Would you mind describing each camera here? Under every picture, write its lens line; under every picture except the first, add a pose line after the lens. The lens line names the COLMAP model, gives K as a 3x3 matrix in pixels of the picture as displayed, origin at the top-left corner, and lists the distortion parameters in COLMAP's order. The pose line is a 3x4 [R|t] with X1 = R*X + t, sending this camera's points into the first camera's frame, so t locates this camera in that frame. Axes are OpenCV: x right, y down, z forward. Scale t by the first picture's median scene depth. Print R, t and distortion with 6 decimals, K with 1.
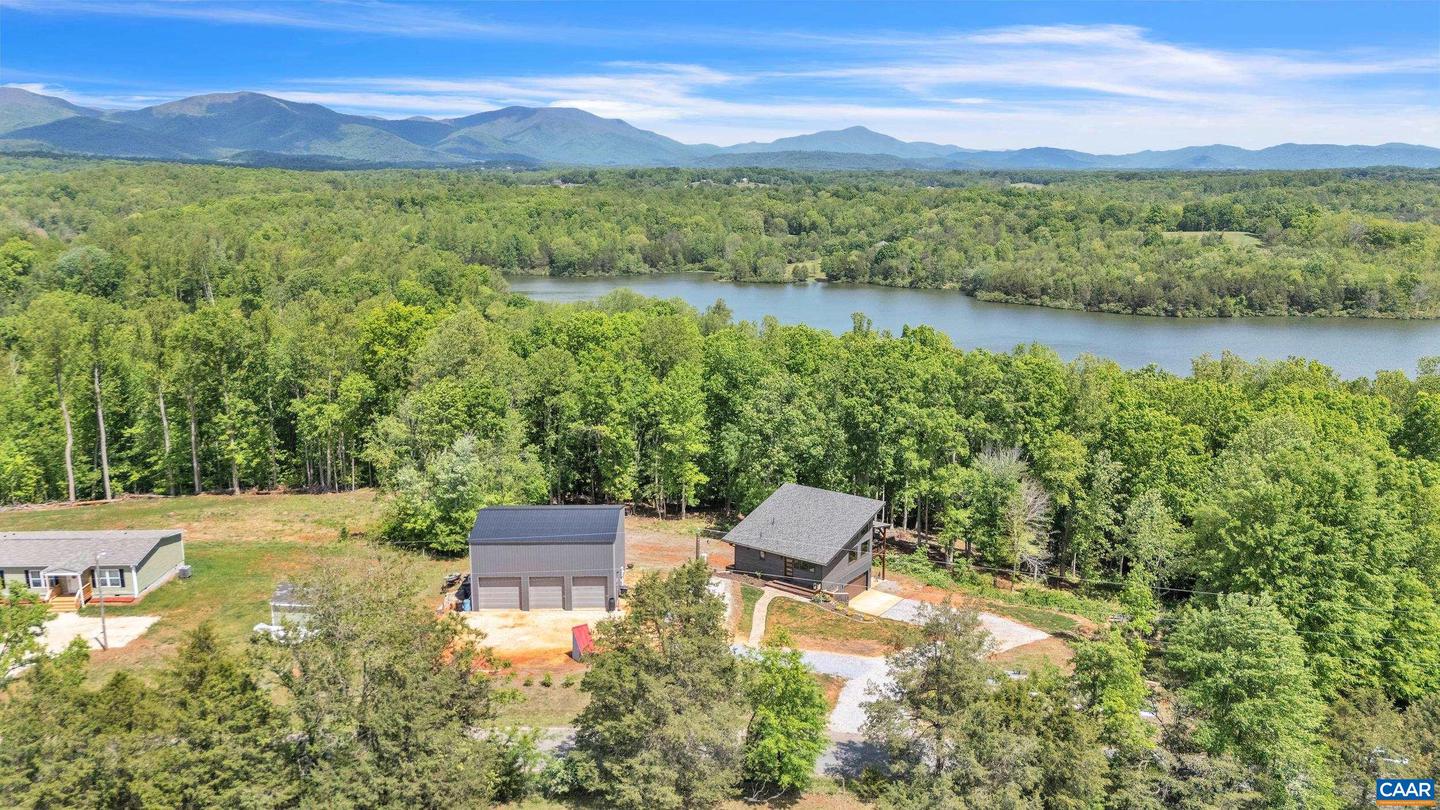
lens RADIAL K [[1058.0, 0, 720.0], [0, 1058.0, 405.0], [0, 0, 1]] dist [0.101851, -0.107561]
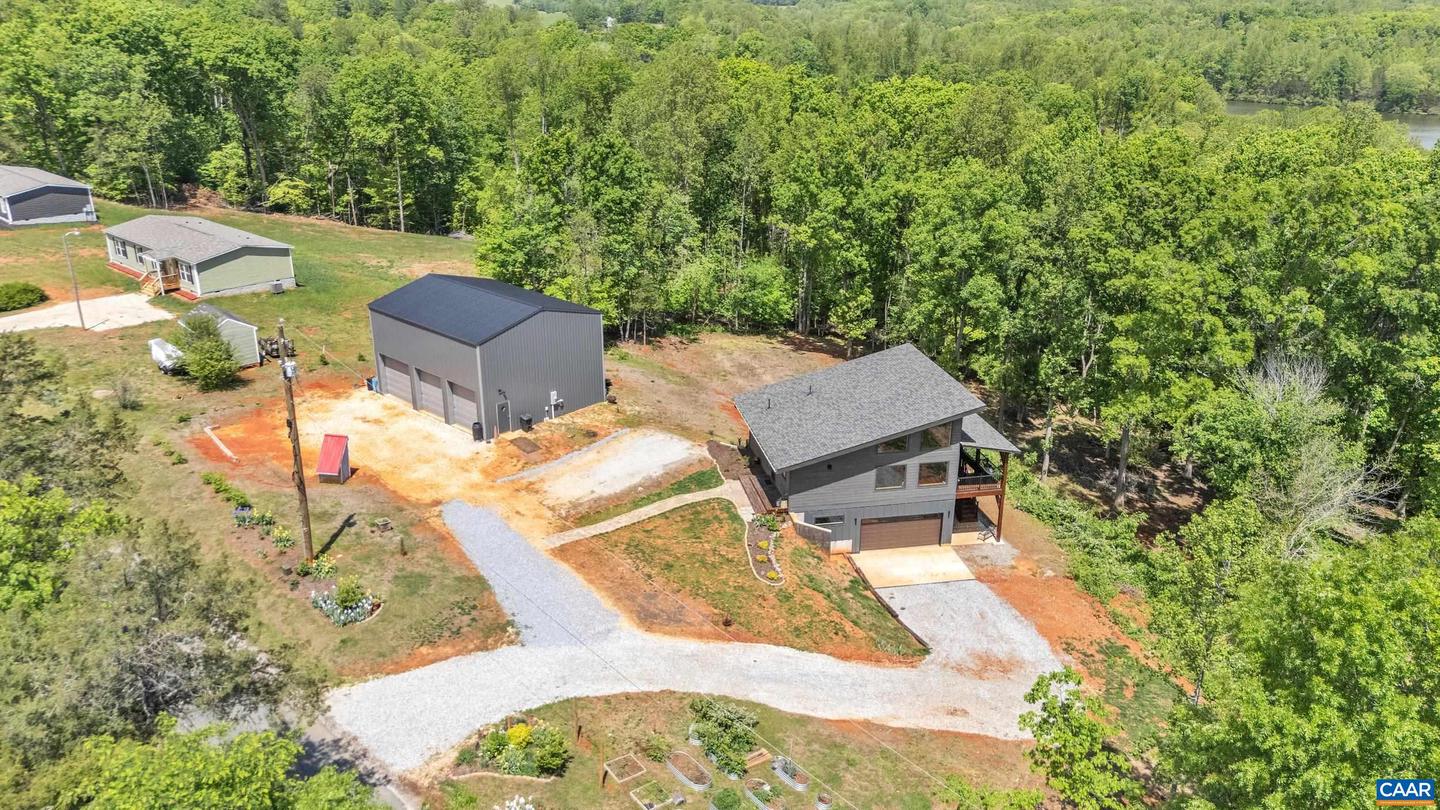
lens RADIAL K [[1058.0, 0, 720.0], [0, 1058.0, 405.0], [0, 0, 1]] dist [0.101851, -0.107561]
pose [[0.727386, 0.250425, -0.638903, 0.198128], [-0.153021, 0.966784, 0.204728, -0.002188], [0.668950, -0.051150, 0.741546, 0.228905]]
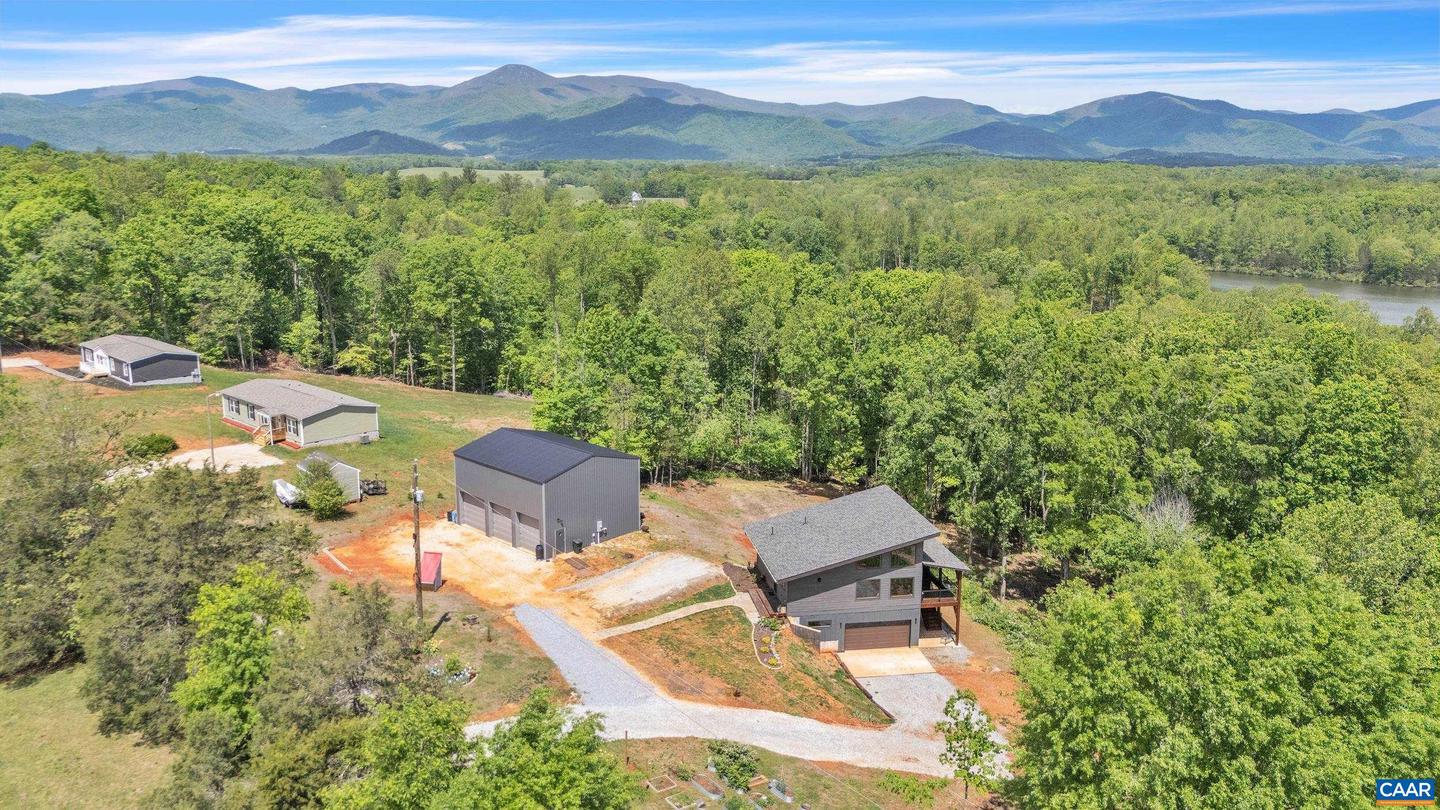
lens RADIAL K [[1058.0, 0, 720.0], [0, 1058.0, 405.0], [0, 0, 1]] dist [0.101851, -0.107561]
pose [[0.715917, 0.159459, -0.679732, 0.249488], [-0.158693, 0.985252, 0.063990, -0.008257], [0.679911, 0.062057, 0.730664, 0.172884]]
